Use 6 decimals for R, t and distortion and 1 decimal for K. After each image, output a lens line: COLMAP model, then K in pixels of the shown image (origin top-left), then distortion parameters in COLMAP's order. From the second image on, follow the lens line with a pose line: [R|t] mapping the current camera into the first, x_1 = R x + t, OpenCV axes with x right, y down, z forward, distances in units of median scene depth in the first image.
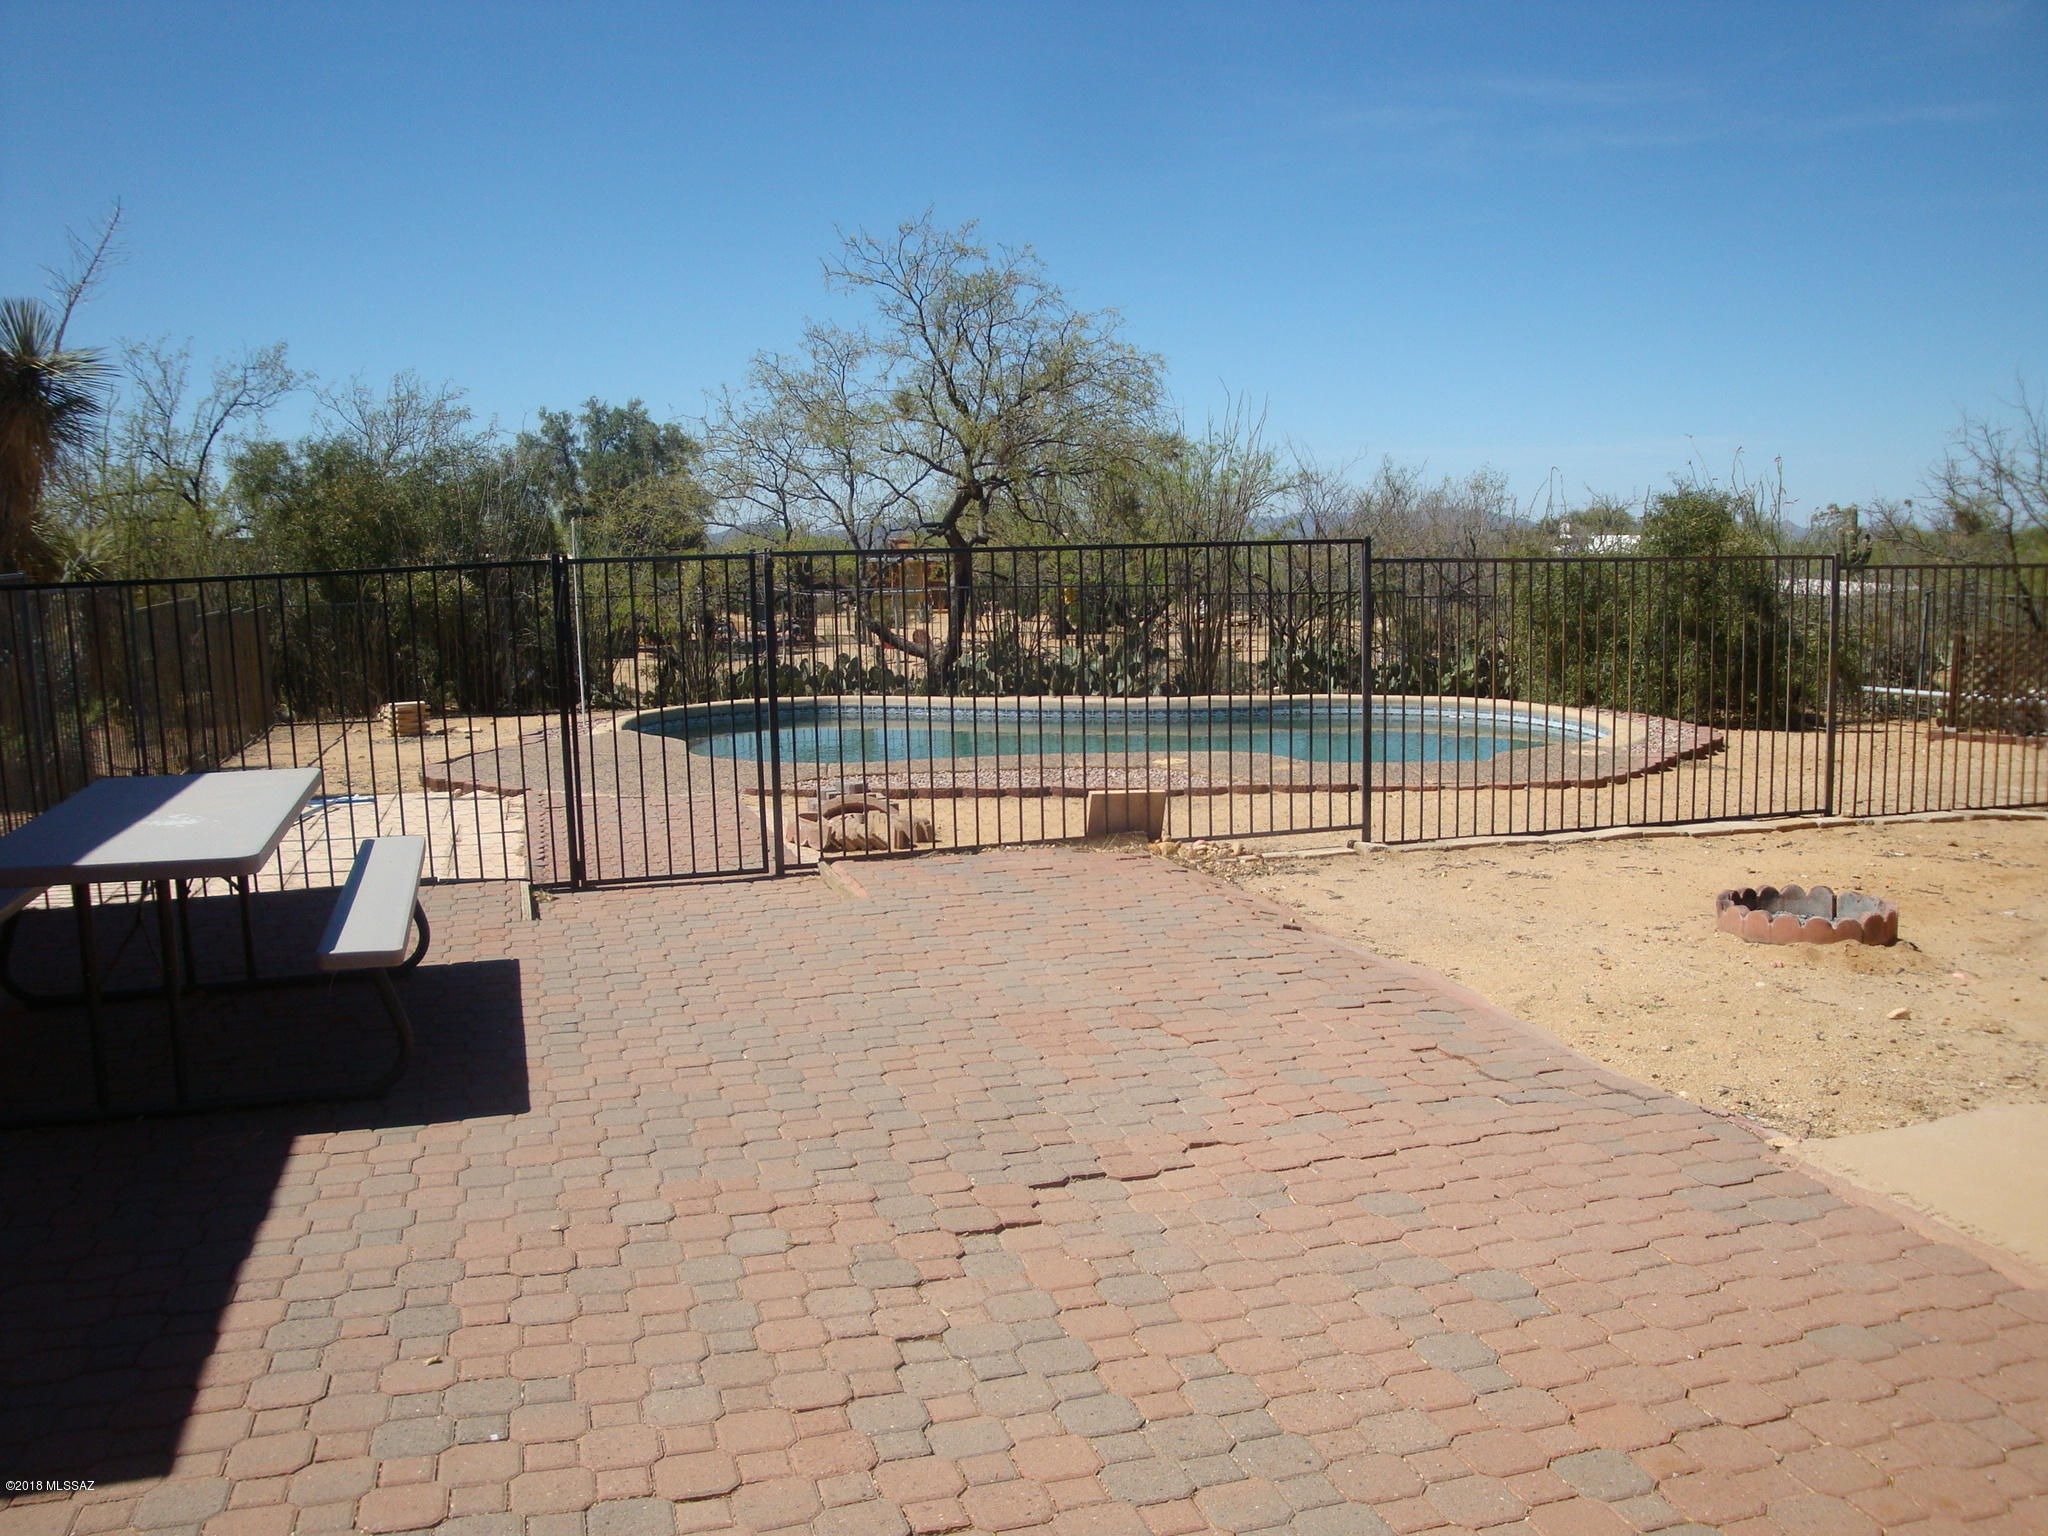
lens RADIAL K [[1677.9, 0, 1016.0], [0, 1677.9, 764.7], [0, 0, 1]] dist [-0.060066, 0.002889]
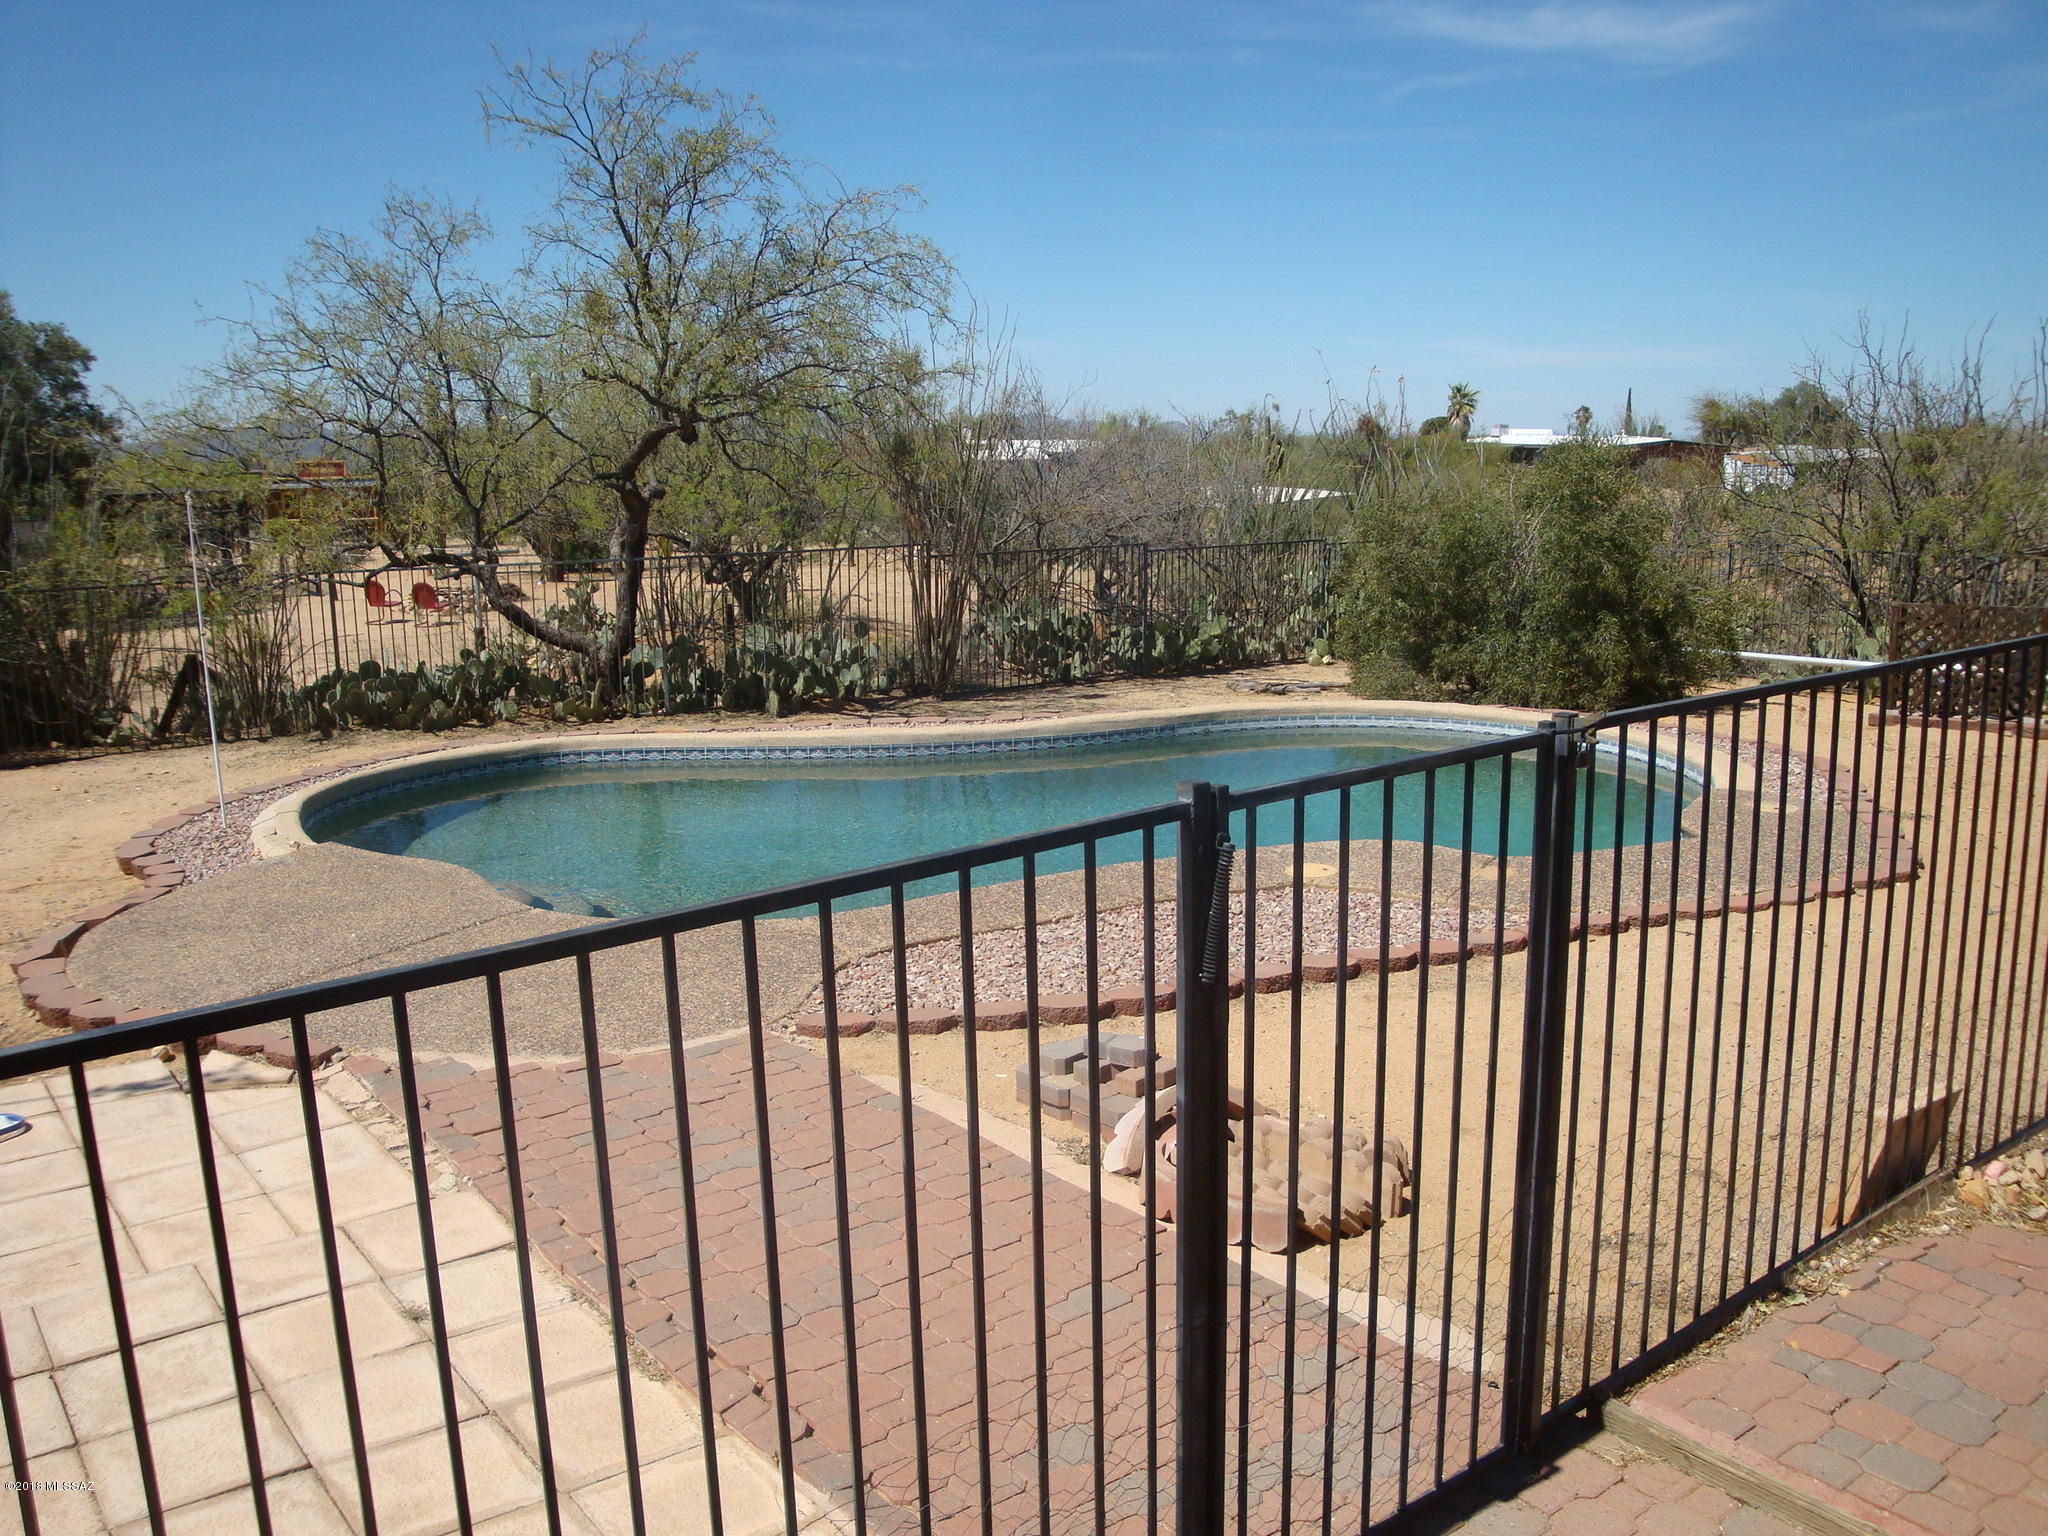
lens RADIAL K [[1677.9, 0, 1016.0], [0, 1677.9, 764.7], [0, 0, 1]] dist [-0.060066, 0.002889]
pose [[0.932417, -0.070885, 0.354363, -0.163501], [0.050779, 0.996545, 0.065729, -0.060124], [-0.357798, -0.043293, 0.932795, 0.265988]]
